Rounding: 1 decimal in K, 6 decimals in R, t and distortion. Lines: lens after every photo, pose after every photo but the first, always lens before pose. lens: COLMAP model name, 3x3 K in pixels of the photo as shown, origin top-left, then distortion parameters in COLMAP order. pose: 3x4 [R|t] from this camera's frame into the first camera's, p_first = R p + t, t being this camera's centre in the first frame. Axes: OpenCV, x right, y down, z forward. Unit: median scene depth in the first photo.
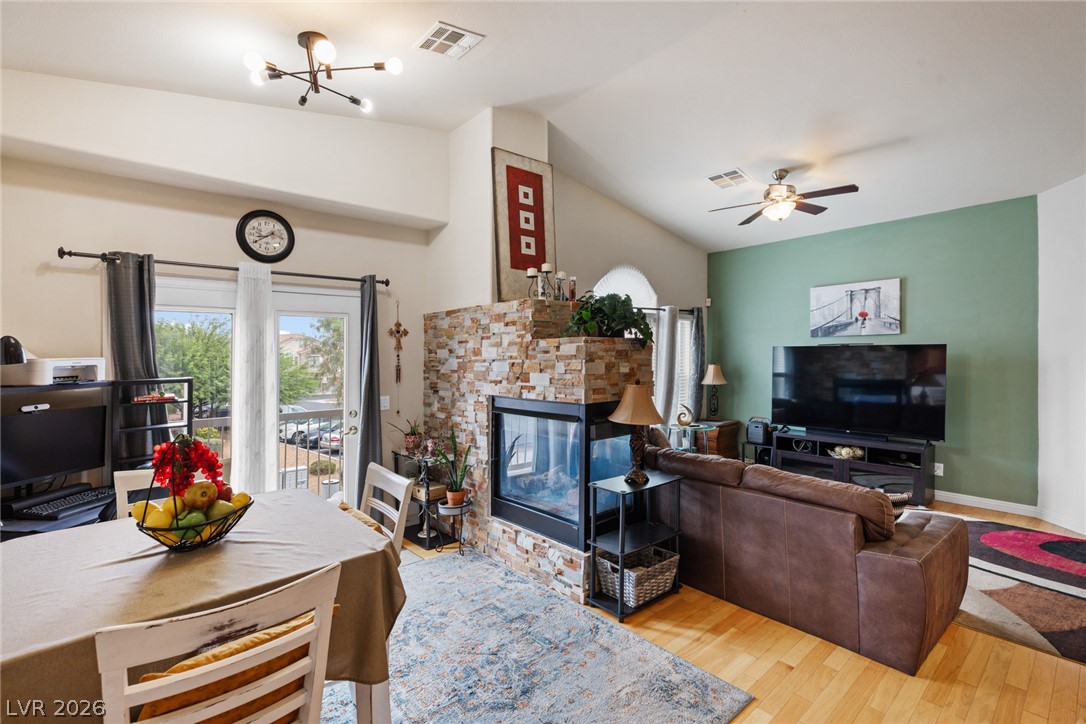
lens RADIAL K [[490.6, 0, 542.3], [0, 490.6, 349.0], [0, 0, 1]] dist [0.004622, -0.000452]
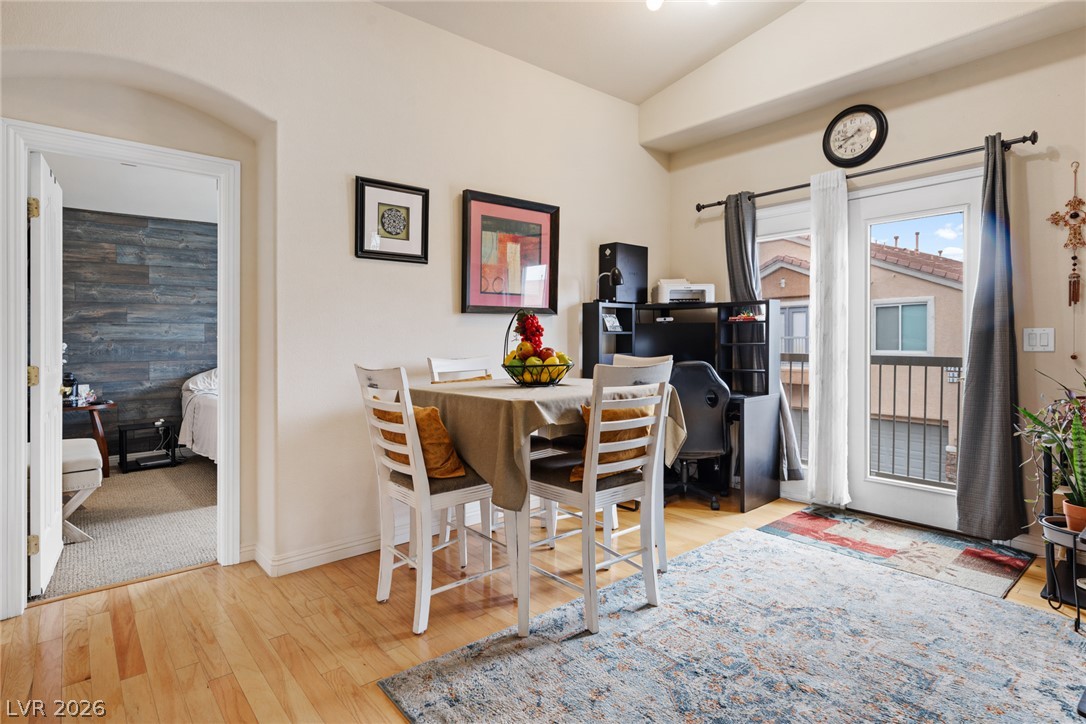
lens RADIAL K [[563.6, 0, 539.1], [0, 563.6, 321.0], [0, 0, 1]] dist [-0.003124, 0.002918]
pose [[-0.018331, -0.021026, -0.999611, 0.379543], [0.016419, 0.999638, -0.021327, 0.093950], [0.999697, -0.016803, -0.017979, 0.410029]]
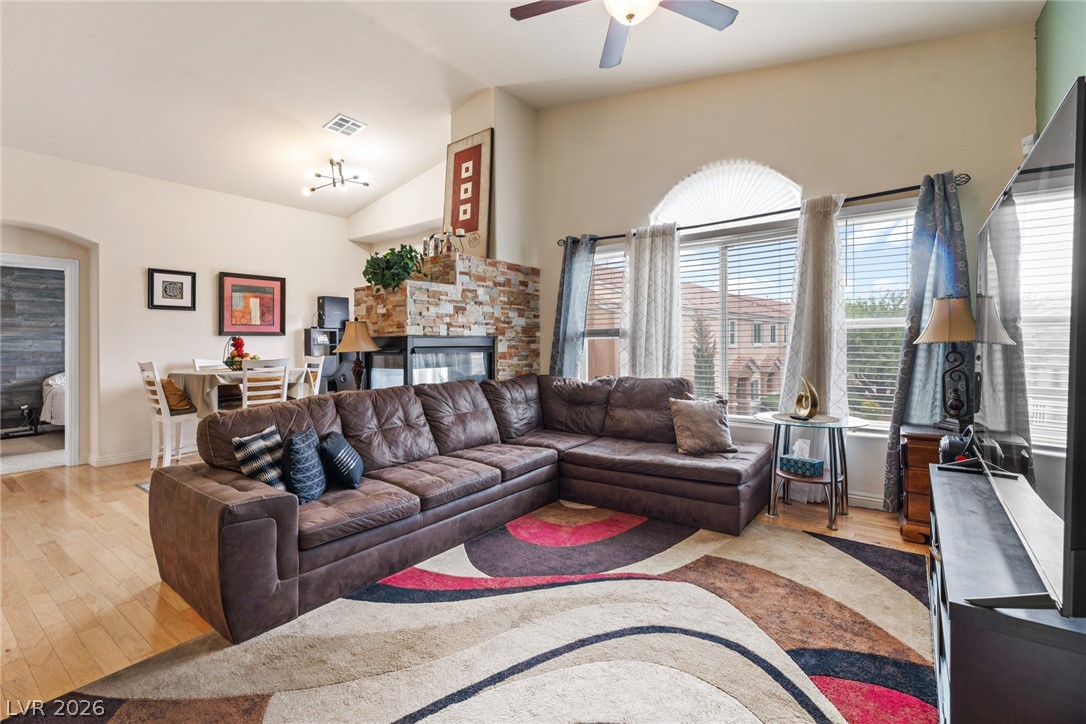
lens RADIAL K [[490.6, 0, 541.3], [0, 490.6, 329.2], [0, 0, 1]] dist [0.004622, -0.000452]
pose [[0.206039, -0.023097, -0.978271, 1.094908], [0.022955, 0.999560, -0.018765, 0.091824], [0.978275, -0.018590, 0.206478, 0.882933]]
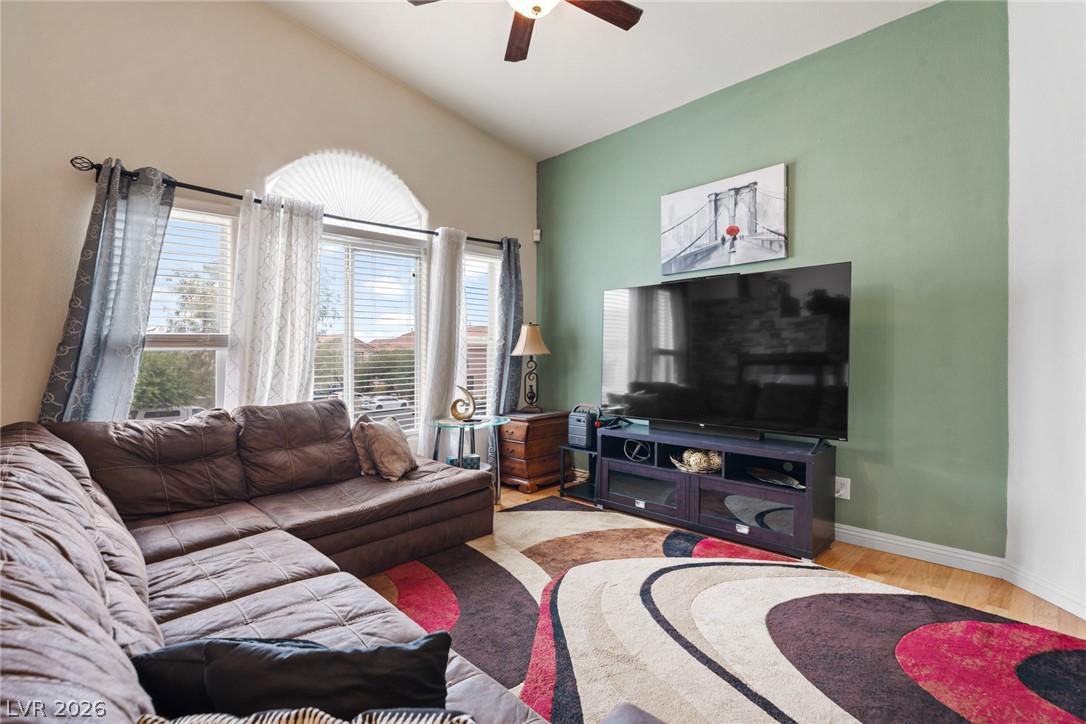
lens RADIAL K [[509.2, 0, 540.1], [0, 509.2, 351.4], [0, 0, 1]] dist [-0.007382, 0.002331]
pose [[0.997878, -0.006219, 0.064806, 0.504160], [0.005562, 0.999931, 0.010316, 0.093408], [-0.064866, -0.009933, 0.997845, 0.526057]]
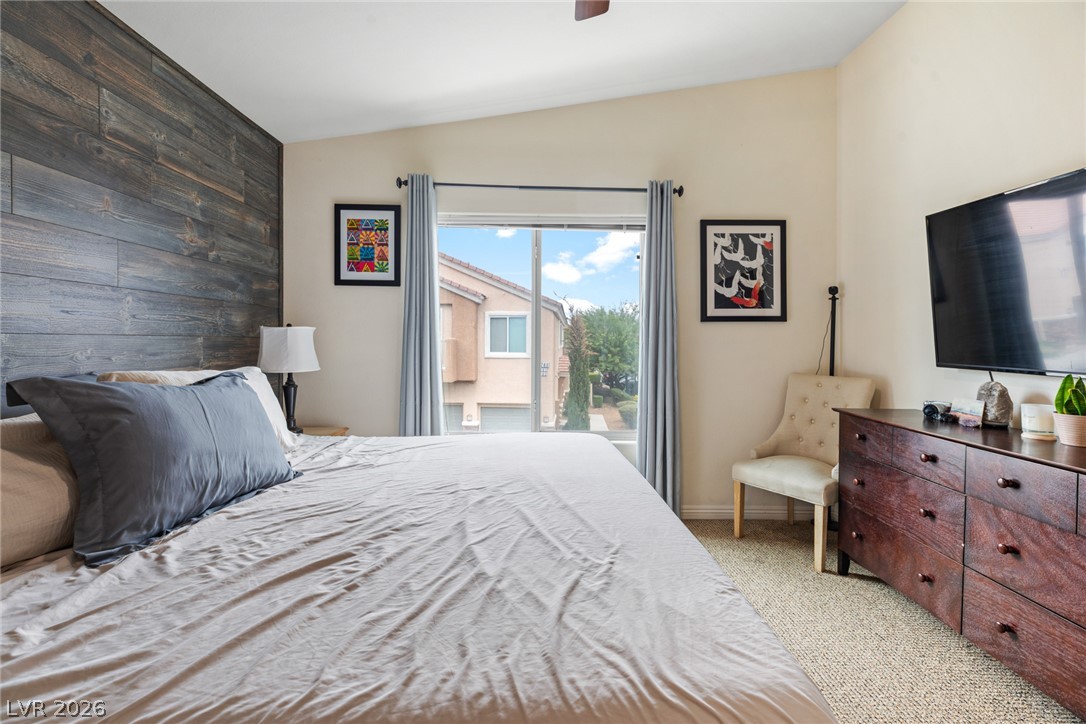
lens RADIAL K [[490.6, 0, 545.4], [0, 490.6, 333.6], [0, 0, 1]] dist [0.004622, -0.000452]
pose [[0.773460, 0.004052, -0.633832, -0.574131], [-0.008123, 0.999961, -0.003520, 0.100747], [0.633793, 0.007871, 0.773463, -0.327054]]
